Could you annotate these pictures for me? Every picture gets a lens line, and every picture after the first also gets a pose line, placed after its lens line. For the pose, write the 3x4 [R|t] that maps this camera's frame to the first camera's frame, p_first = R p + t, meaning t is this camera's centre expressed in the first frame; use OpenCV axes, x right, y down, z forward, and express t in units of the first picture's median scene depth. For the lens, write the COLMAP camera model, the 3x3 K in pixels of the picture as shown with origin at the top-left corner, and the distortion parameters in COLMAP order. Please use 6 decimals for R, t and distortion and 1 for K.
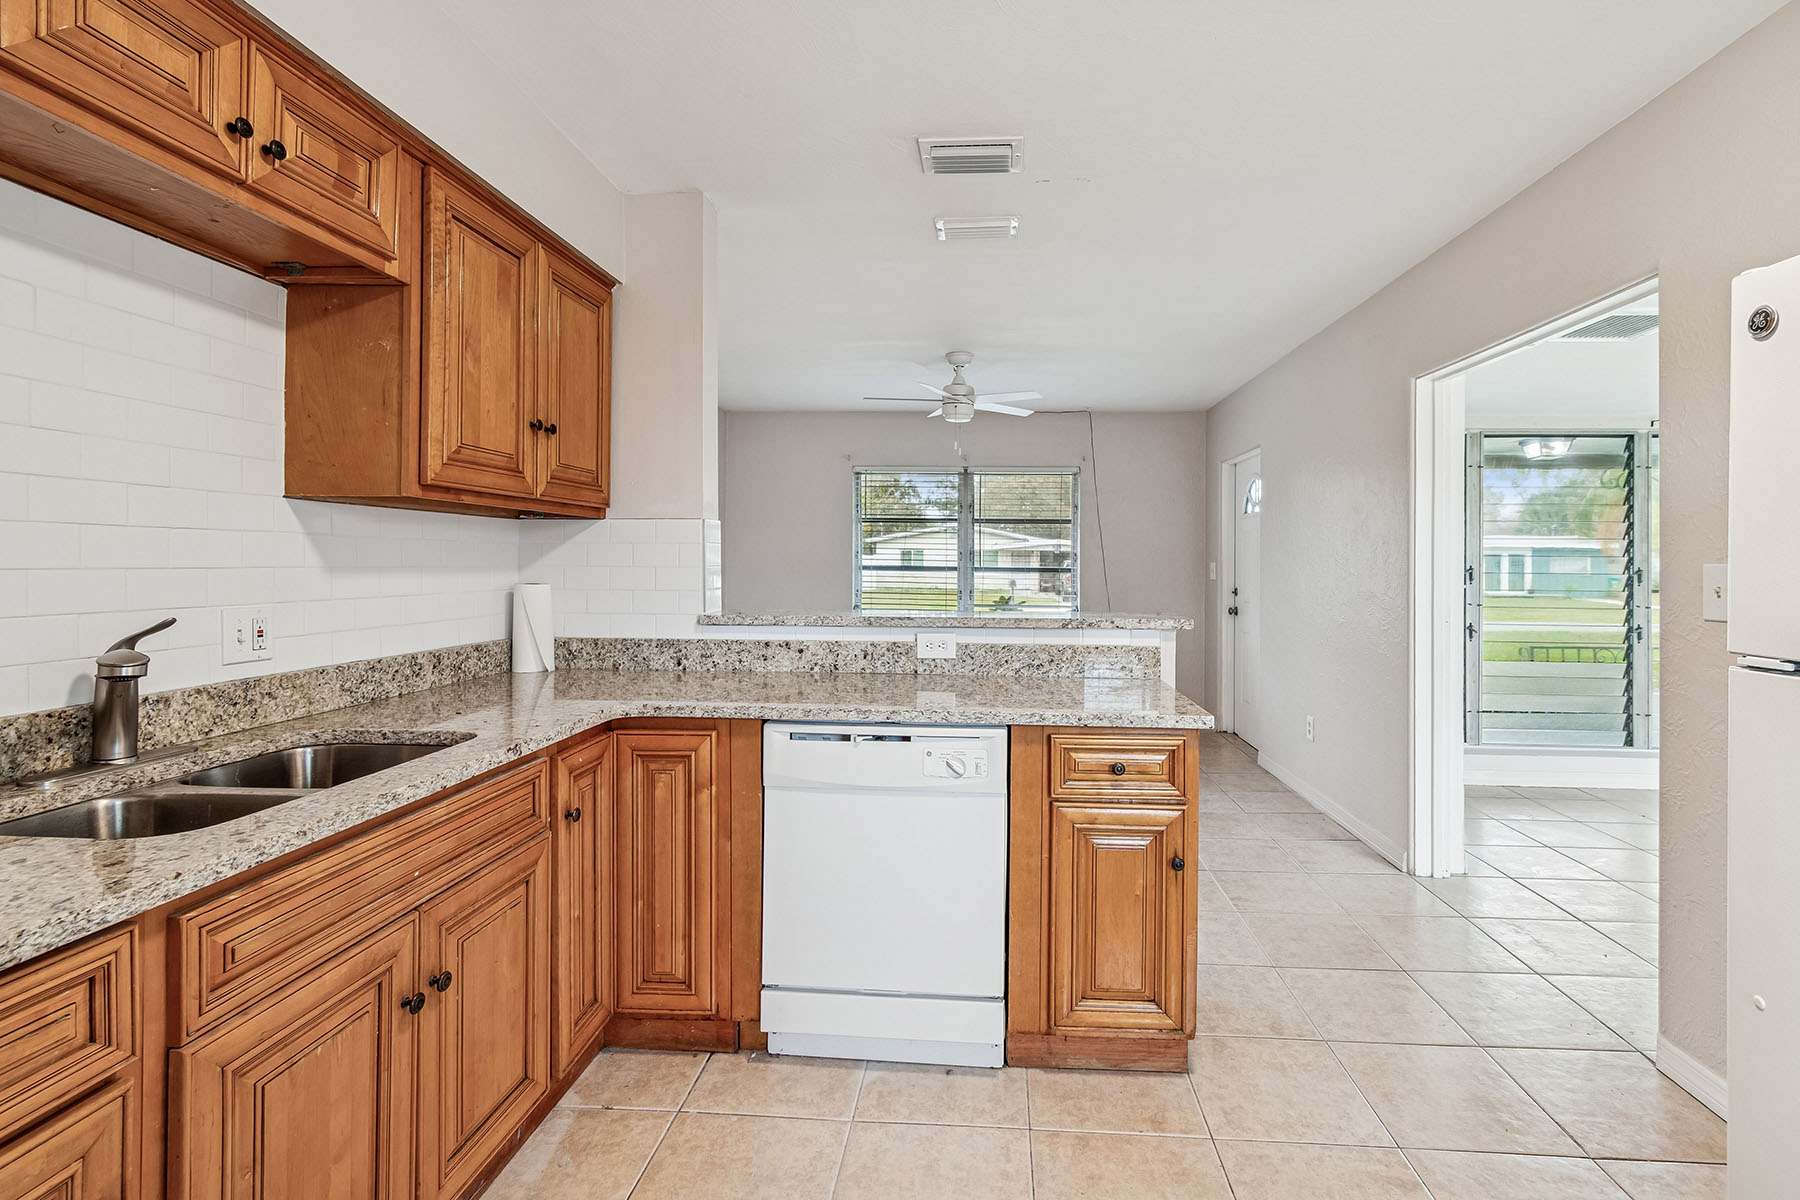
lens RADIAL K [[821.6, 0, 940.6], [0, 821.6, 562.8], [0, 0, 1]] dist [0.000051, -0.000627]
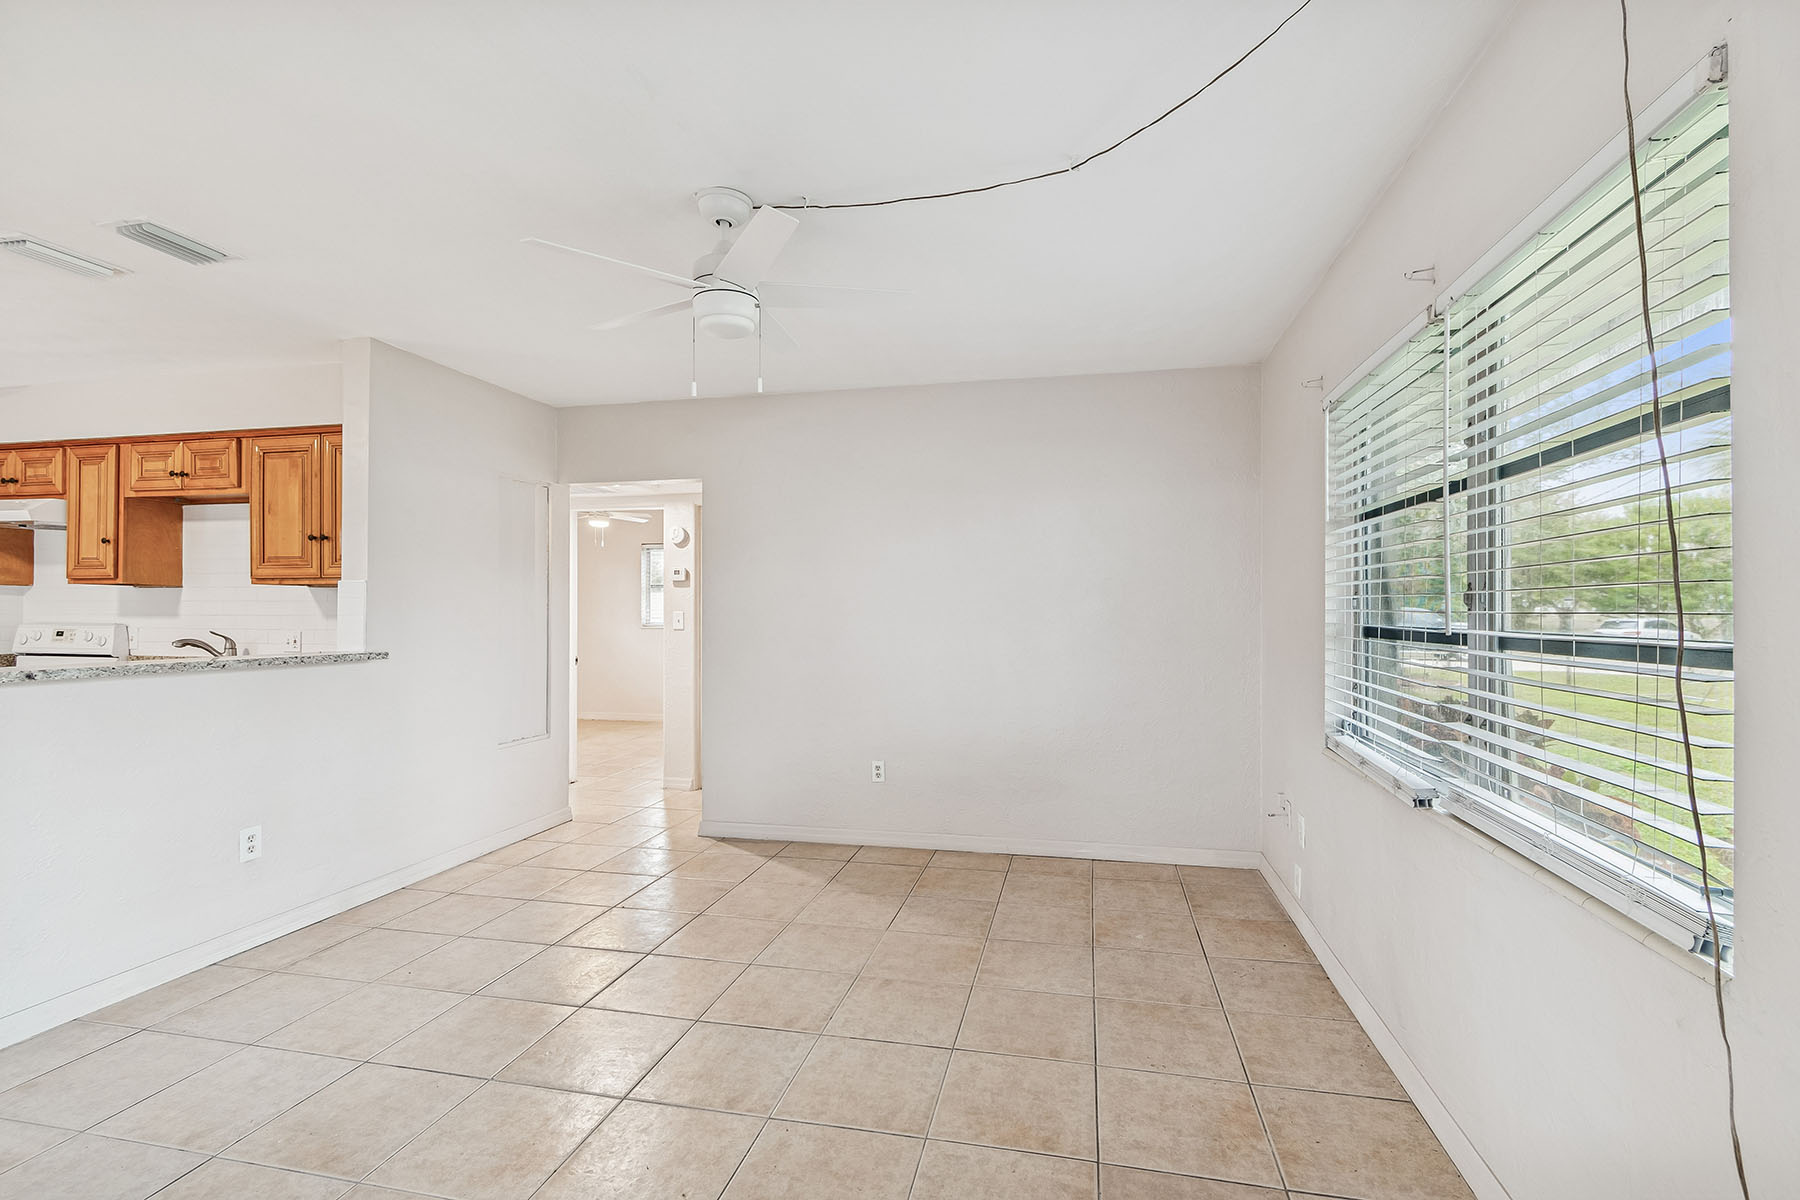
lens RADIAL K [[800.5, 0, 914.5], [0, 800.5, 615.2], [0, 0, 1]] dist [-0.000835, -0.000328]
pose [[-0.148088, -0.004644, -0.988963, 1.165510], [-0.005154, 0.999979, -0.003924, 0.003986], [0.988961, 0.004516, -0.148109, 2.844960]]
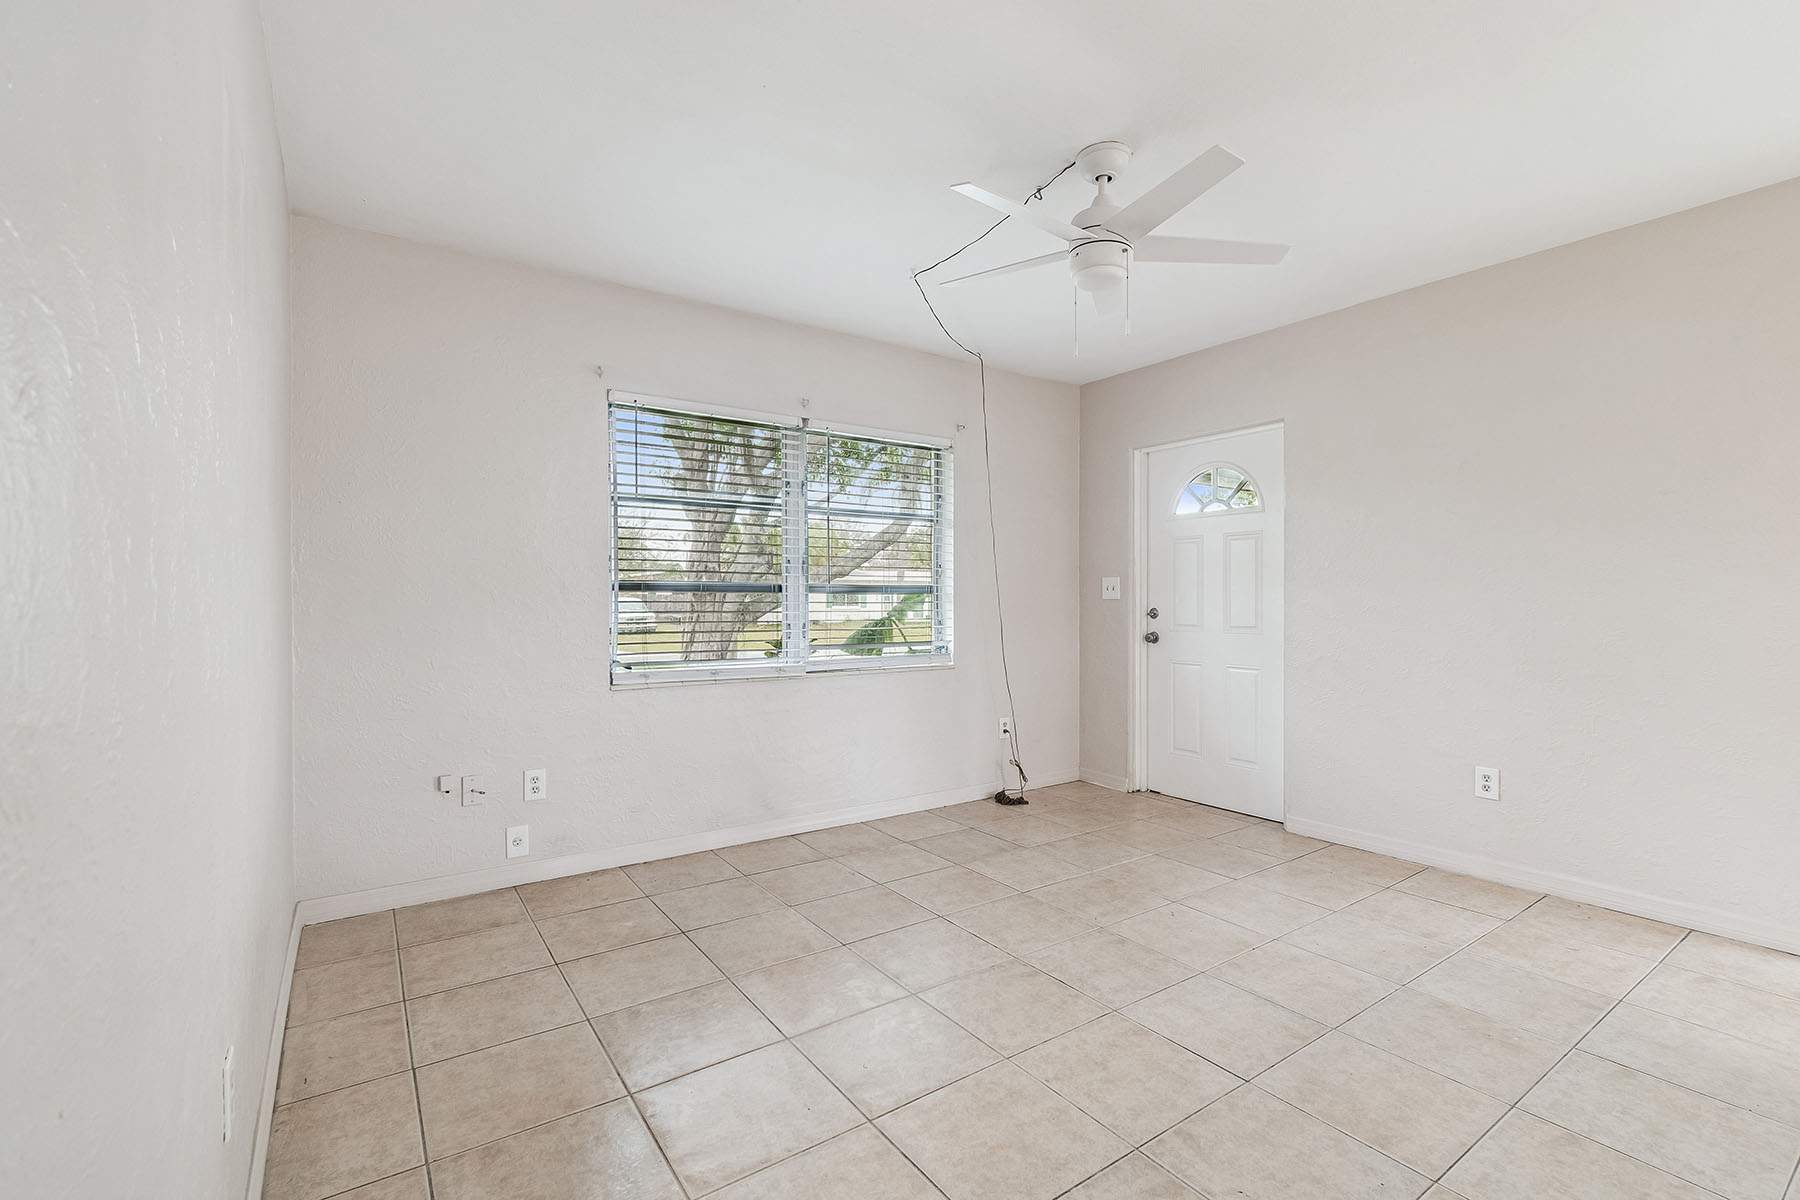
lens RADIAL K [[800.5, 0, 914.5], [0, 800.5, 615.2], [0, 0, 1]] dist [-0.000835, -0.000328]
pose [[0.778253, -0.024002, 0.627492, -0.920267], [0.010637, 0.999630, 0.025045, 0.046683], [-0.627860, -0.012817, 0.778220, 1.644092]]
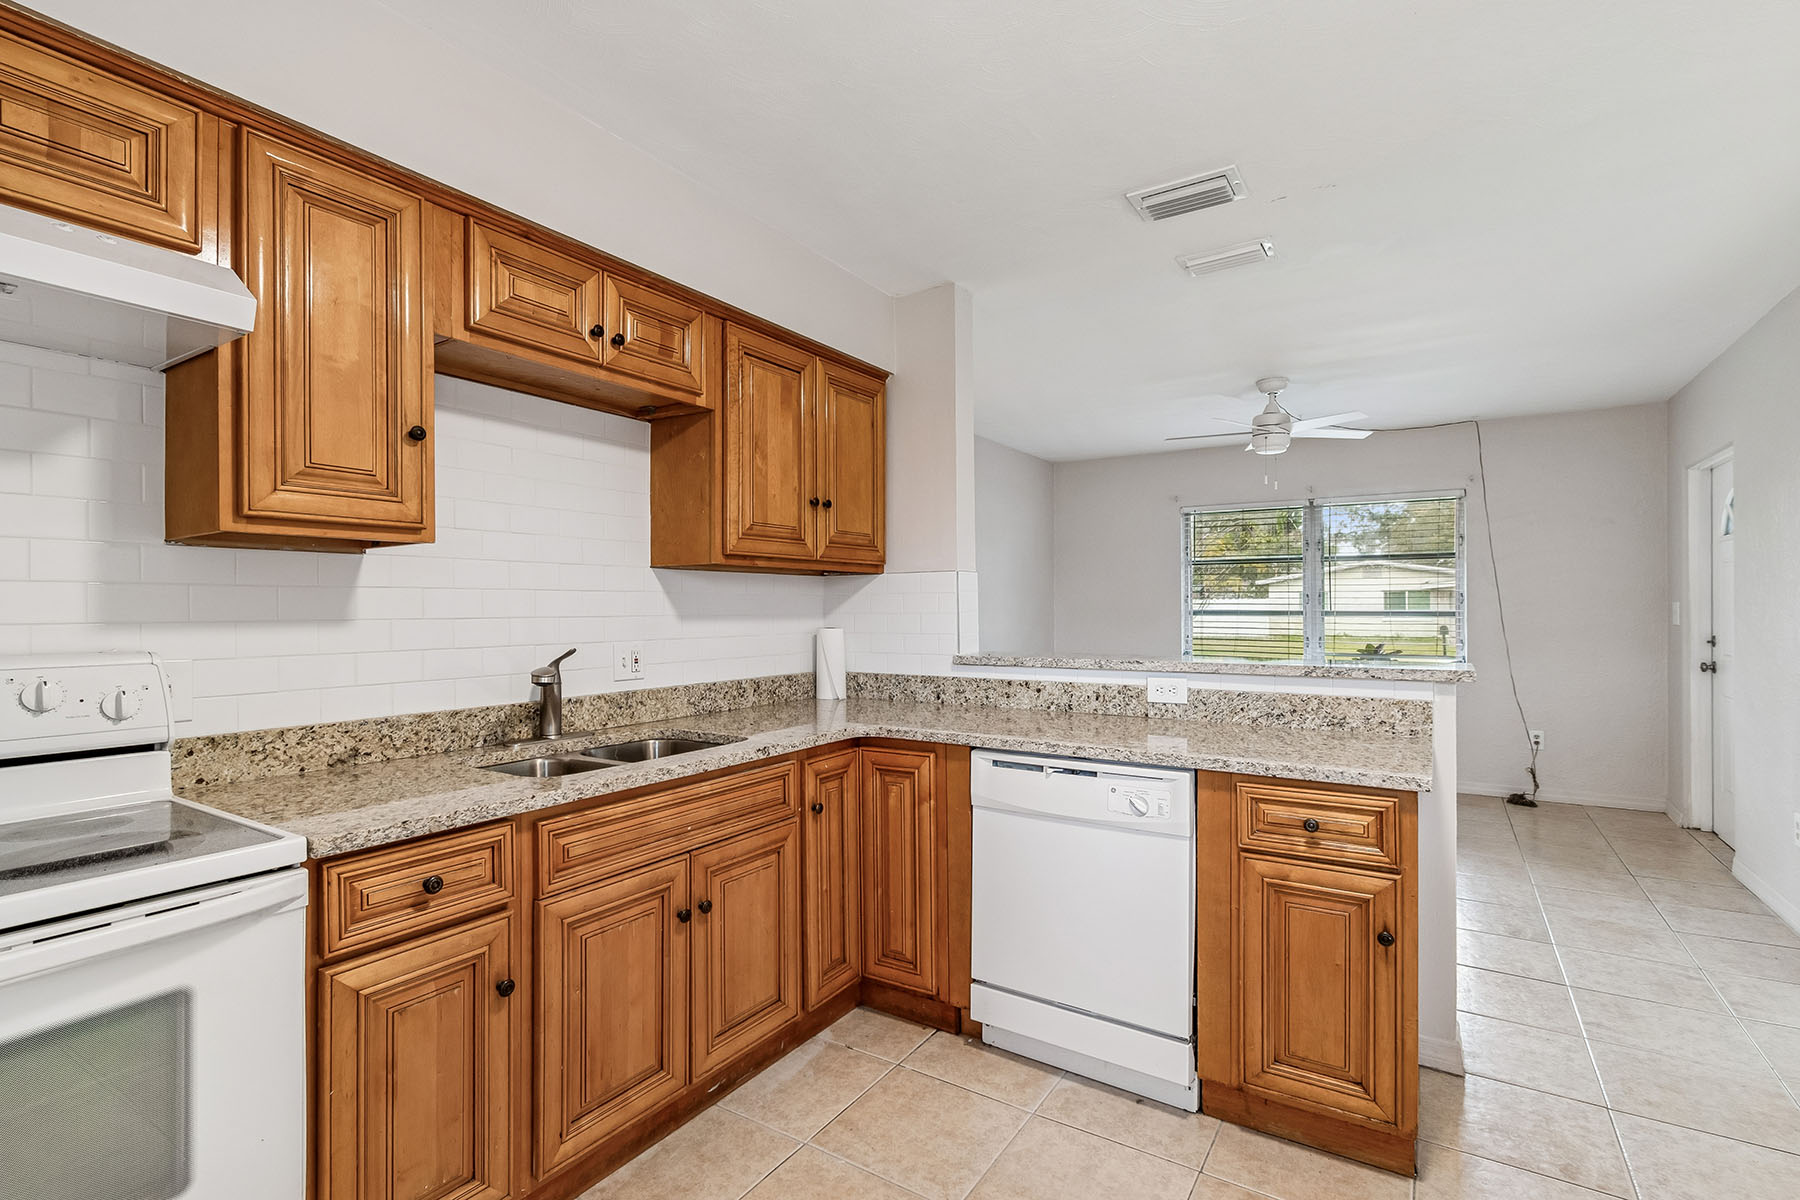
lens RADIAL K [[835.1, 0, 890.2], [0, 835.1, 612.0], [0, 0, 1]] dist [0.003029, -0.001033]
pose [[0.868981, -0.008259, -0.494777, 0.268067], [0.010336, 0.999946, 0.001460, 0.000955], [0.494738, -0.006383, 0.869019, -0.064663]]
